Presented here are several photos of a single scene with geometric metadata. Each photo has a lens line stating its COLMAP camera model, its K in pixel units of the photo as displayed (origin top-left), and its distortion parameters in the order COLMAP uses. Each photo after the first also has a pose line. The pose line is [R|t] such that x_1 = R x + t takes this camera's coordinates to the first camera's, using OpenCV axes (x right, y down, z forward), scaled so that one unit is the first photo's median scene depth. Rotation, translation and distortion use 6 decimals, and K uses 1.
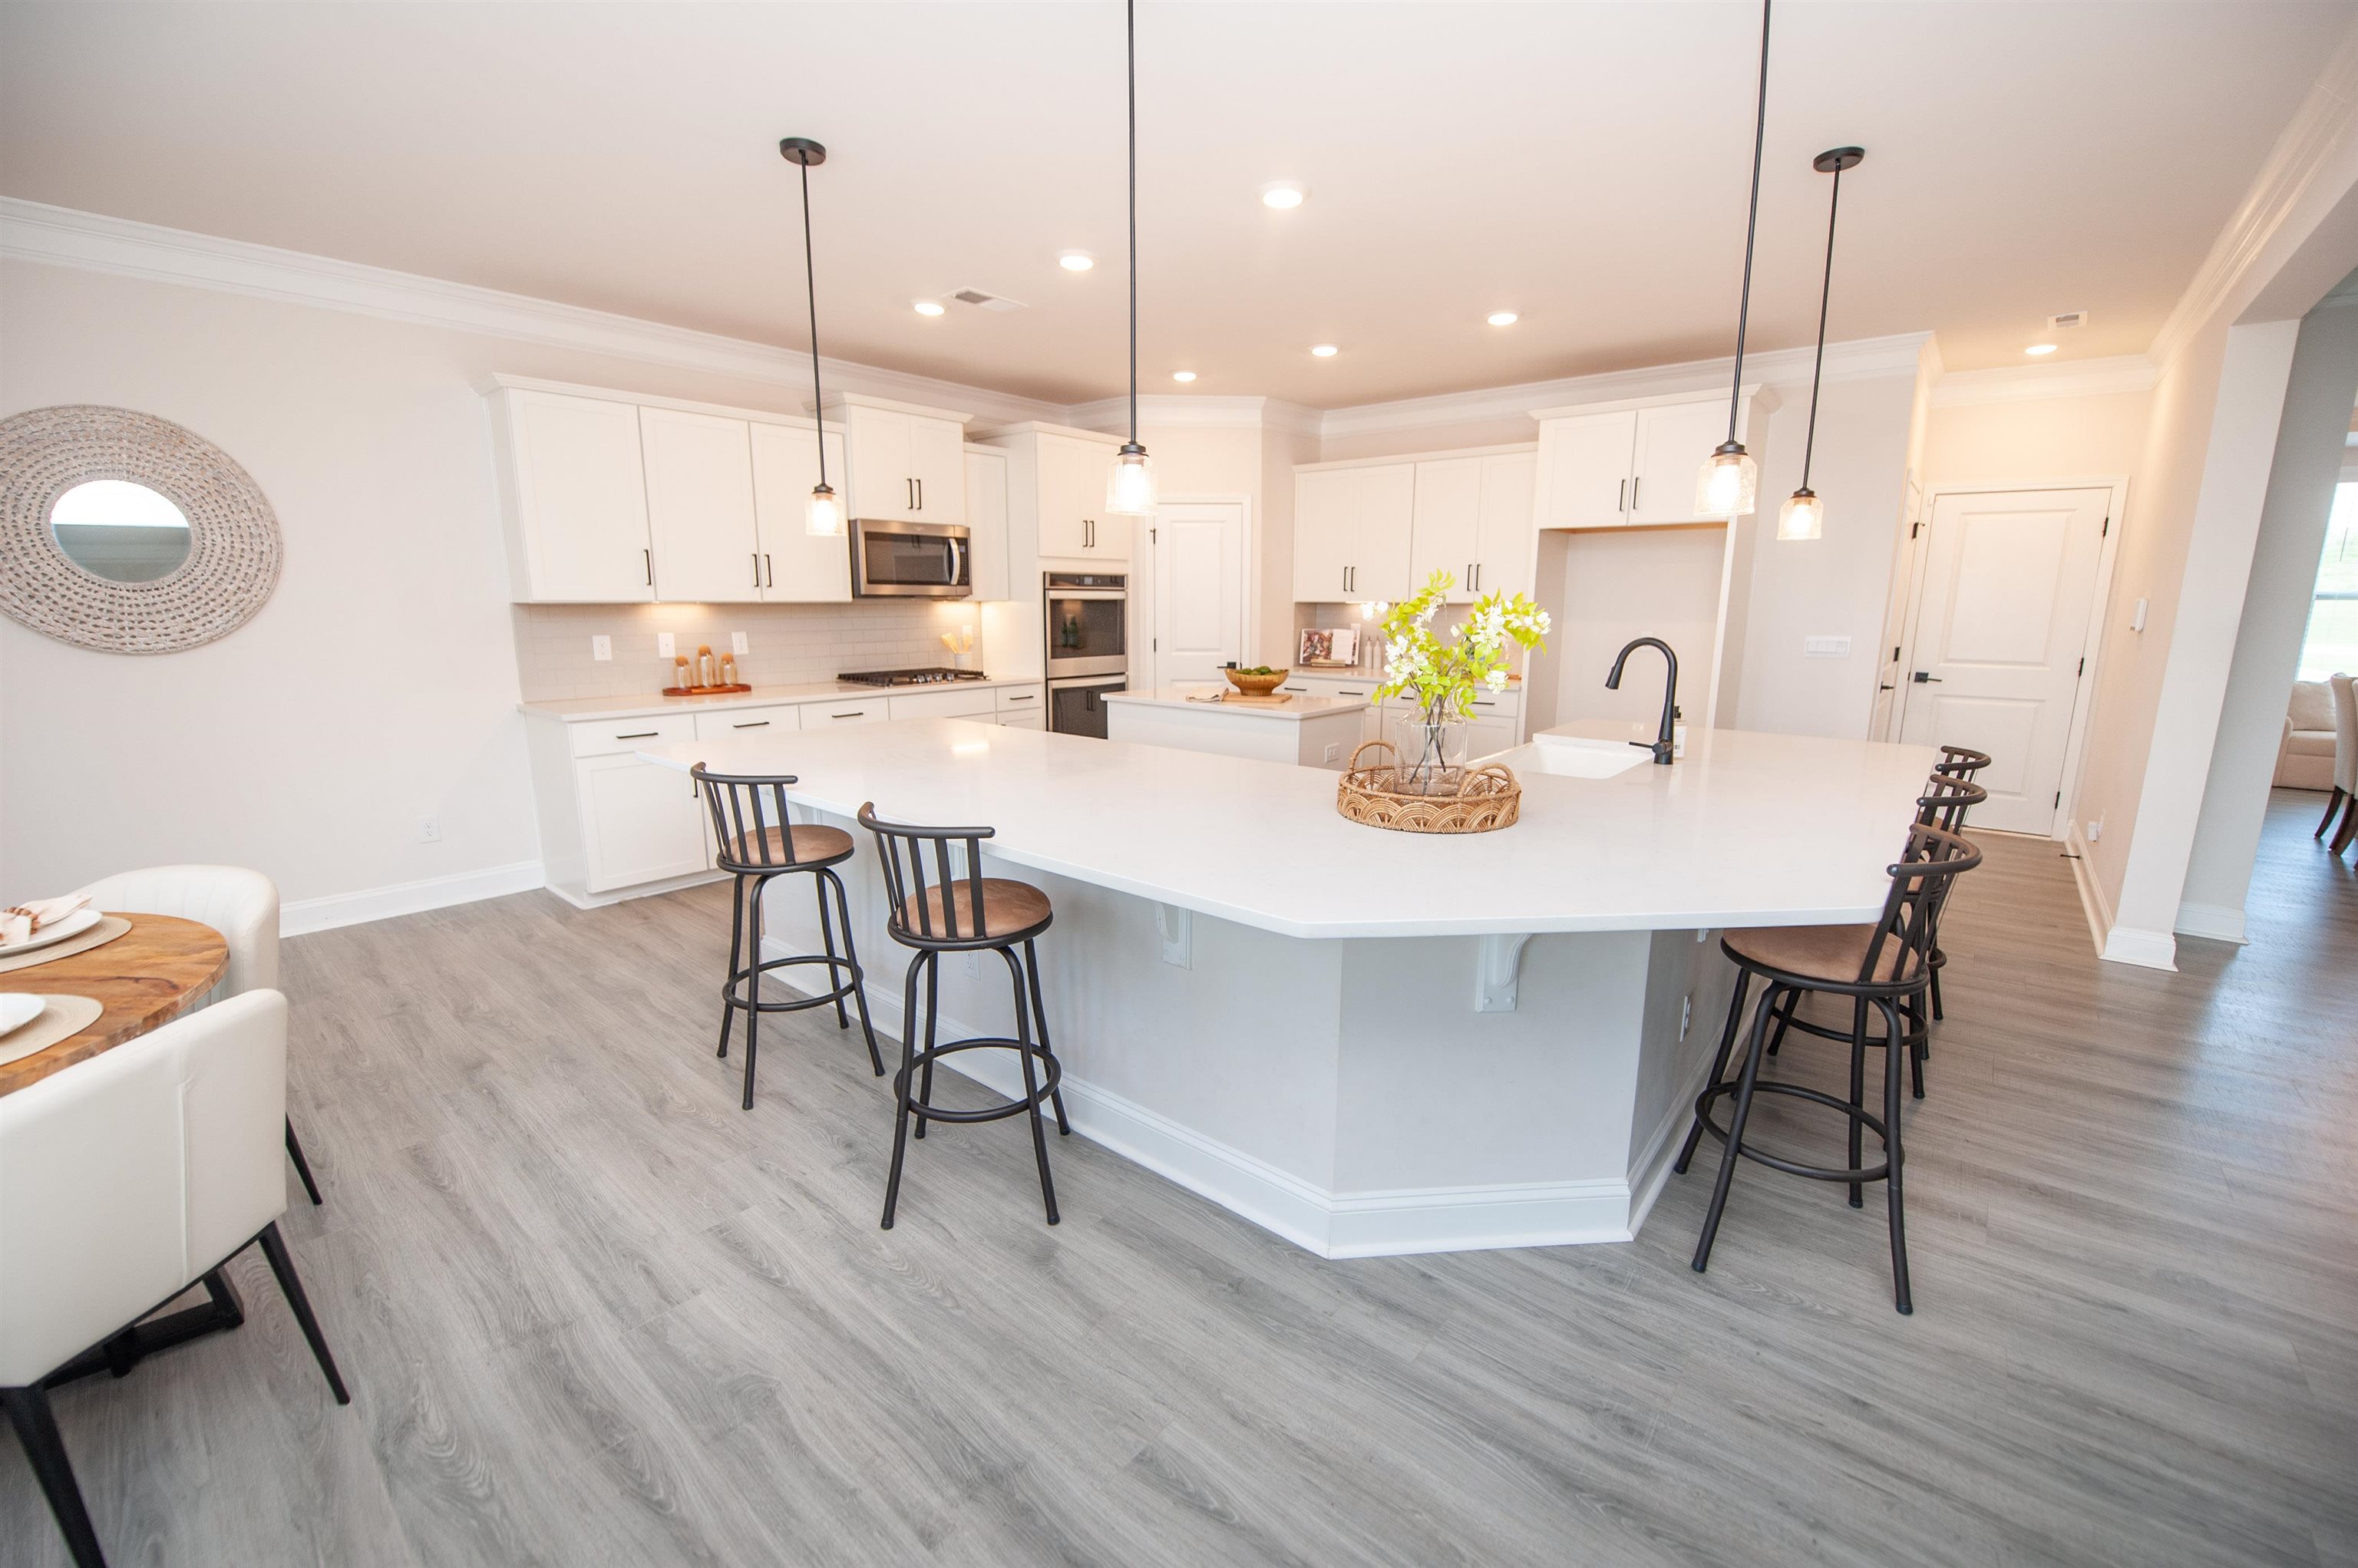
lens RADIAL K [[952.7, 0, 1182.2], [0, 952.7, 787.4], [0, 0, 1]] dist [-0.013792, -0.000629]
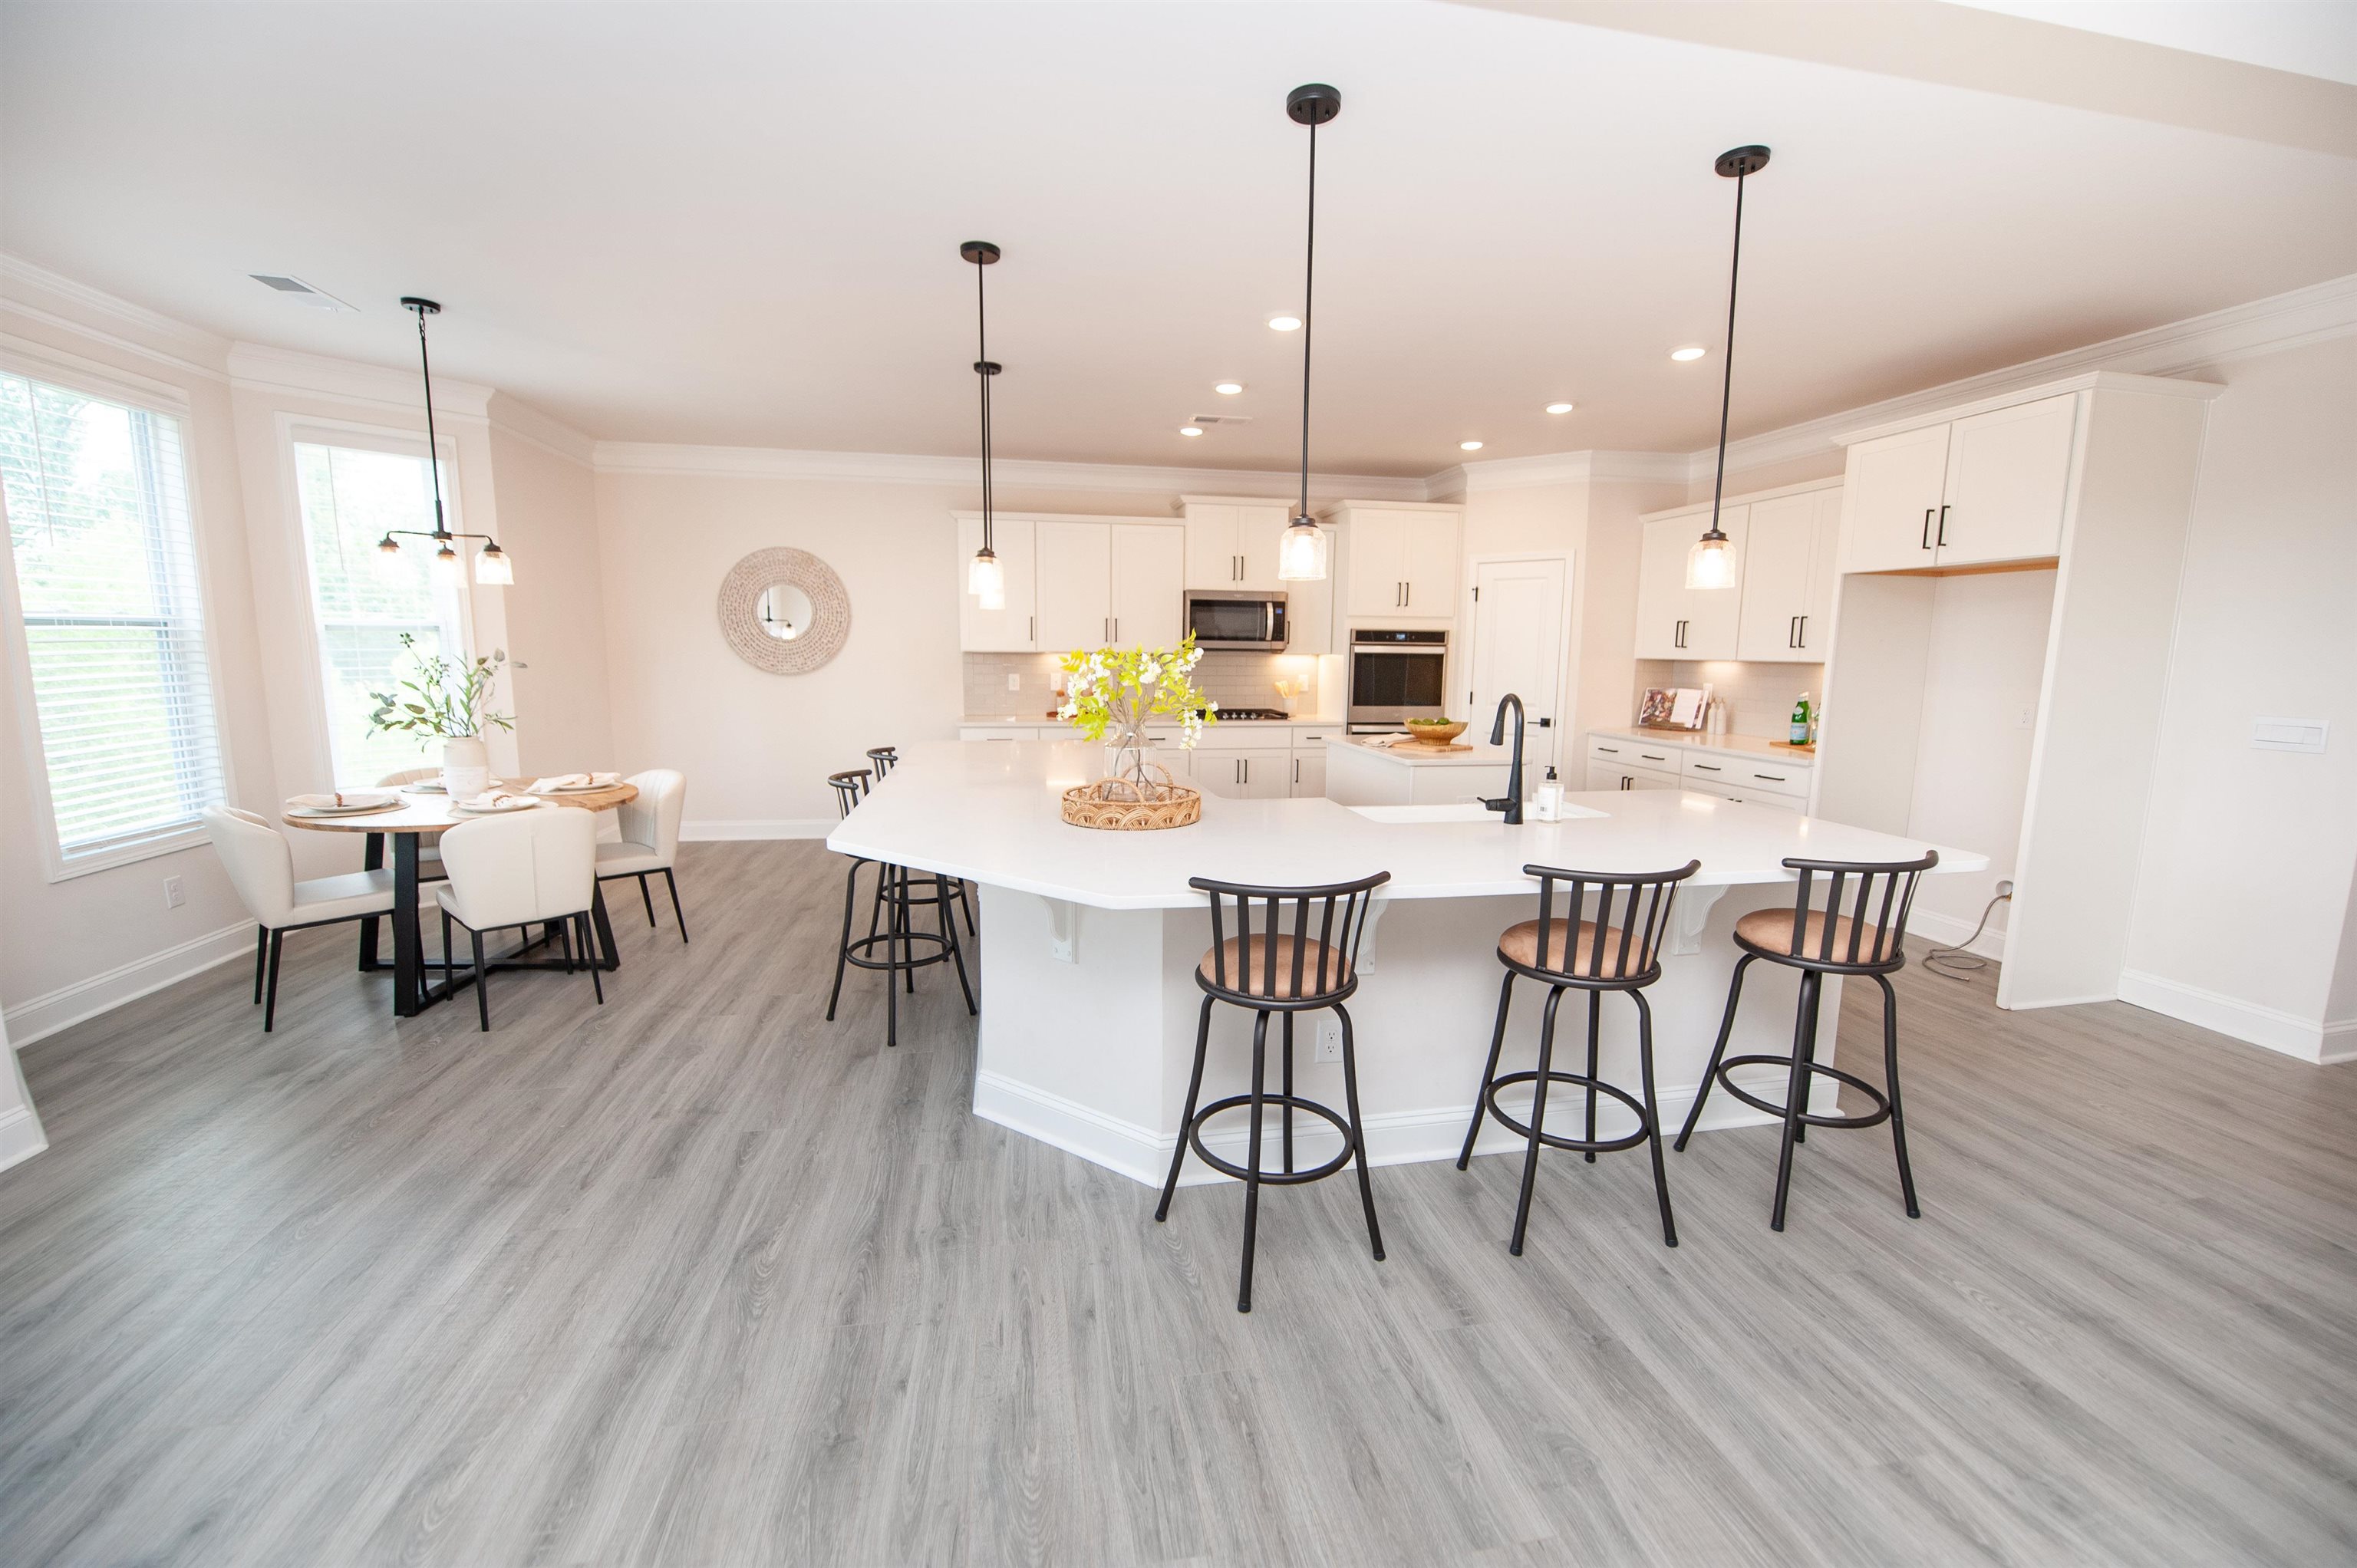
lens RADIAL K [[952.3, 0, 1200.5], [0, 952.3, 787.7], [0, 0, 1]] dist [-0.013792, -0.000629]
pose [[0.773316, 0.097007, -0.626556, 0.462727], [-0.131754, 0.991240, -0.009146, -0.005523], [0.620180, 0.089624, 0.779323, 0.024109]]
